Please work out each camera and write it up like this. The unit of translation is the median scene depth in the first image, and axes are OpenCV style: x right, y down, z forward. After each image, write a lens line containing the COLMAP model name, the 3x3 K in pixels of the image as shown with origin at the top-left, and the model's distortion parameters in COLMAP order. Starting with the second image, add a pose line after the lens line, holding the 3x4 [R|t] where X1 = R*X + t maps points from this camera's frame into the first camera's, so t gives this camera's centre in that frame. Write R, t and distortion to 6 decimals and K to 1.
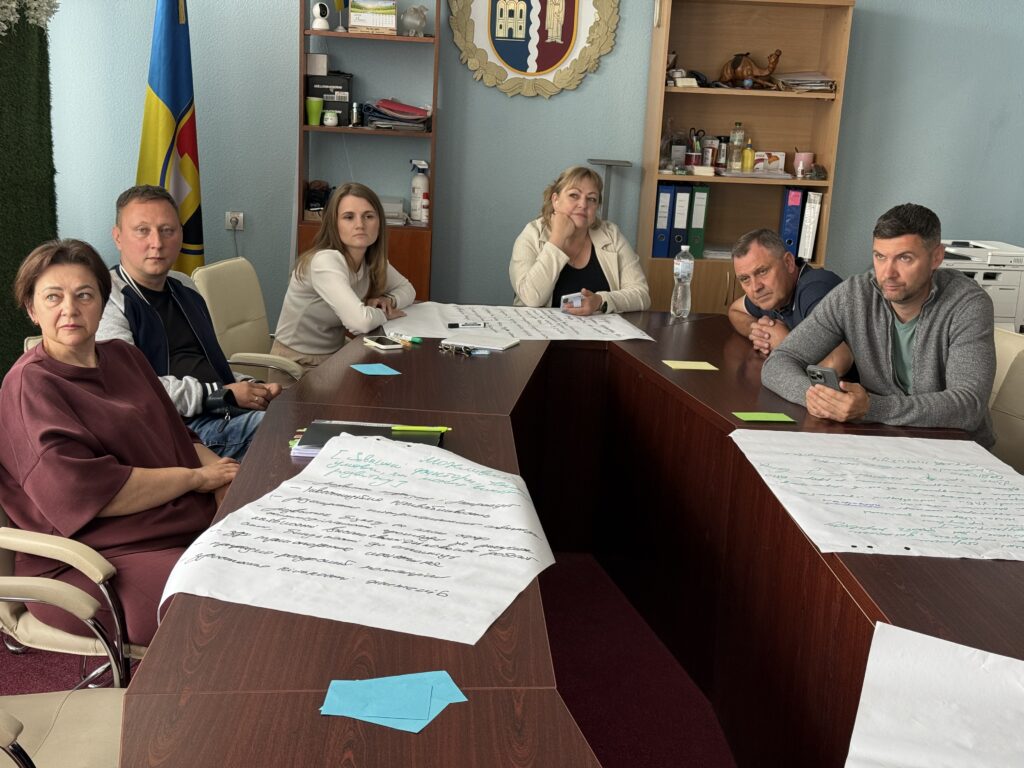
lens RADIAL K [[1401.5, 0, 511.1], [0, 1401.5, 388.7], [0, 0, 1]] dist [0.157353, 0.000000]
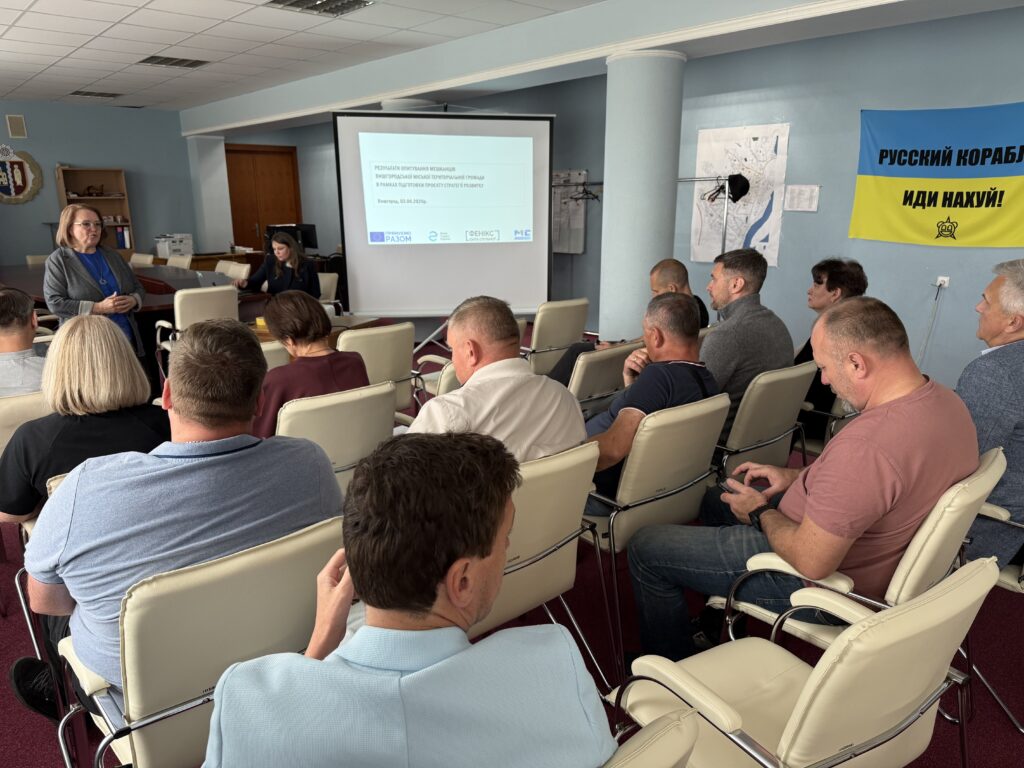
lens RADIAL K [[723.1, 0, 505.6], [0, 723.1, 387.9], [0, 0, 1]] dist [0.045772, -0.053709]
pose [[0.777539, -0.218293, 0.589730, -0.180506], [0.194574, 0.975308, 0.104480, 0.220315], [-0.597975, 0.033509, 0.800814, -0.870450]]
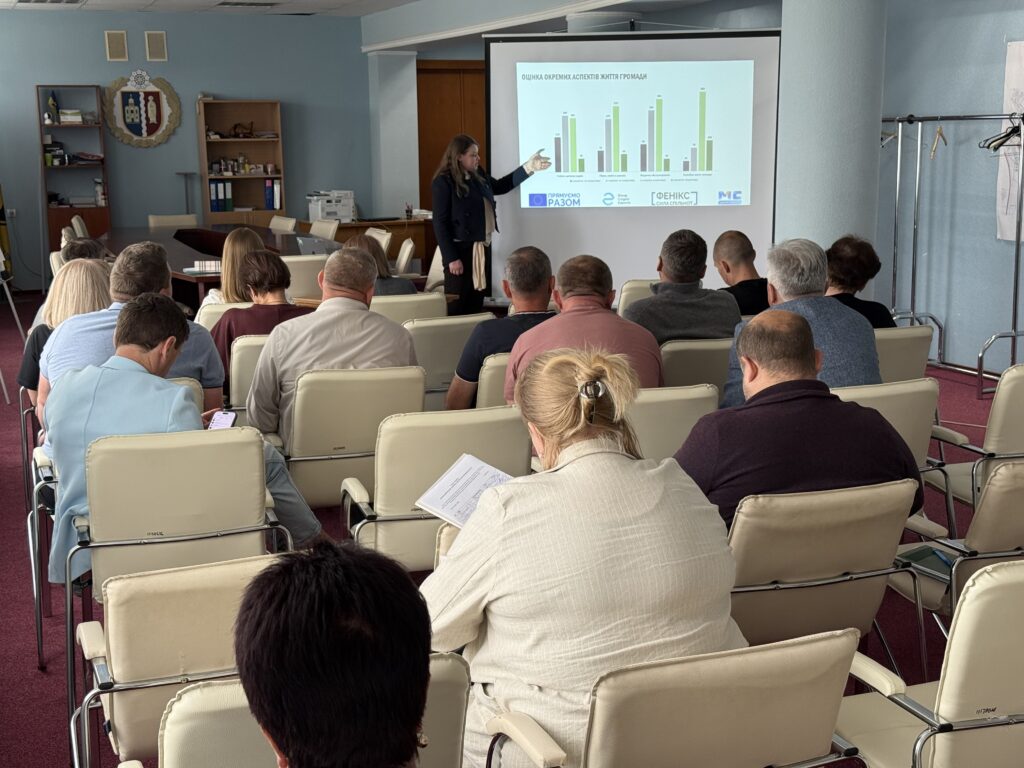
lens RADIAL K [[1401.5, 0, 482.2], [0, 1401.5, 381.2], [0, 0, 1]] dist [0.157353, 0.000000]
pose [[0.952579, -0.121137, 0.279139, -0.157660], [0.134001, 0.990602, -0.027399, 0.307029], [-0.273197, 0.063505, 0.959860, -1.342105]]
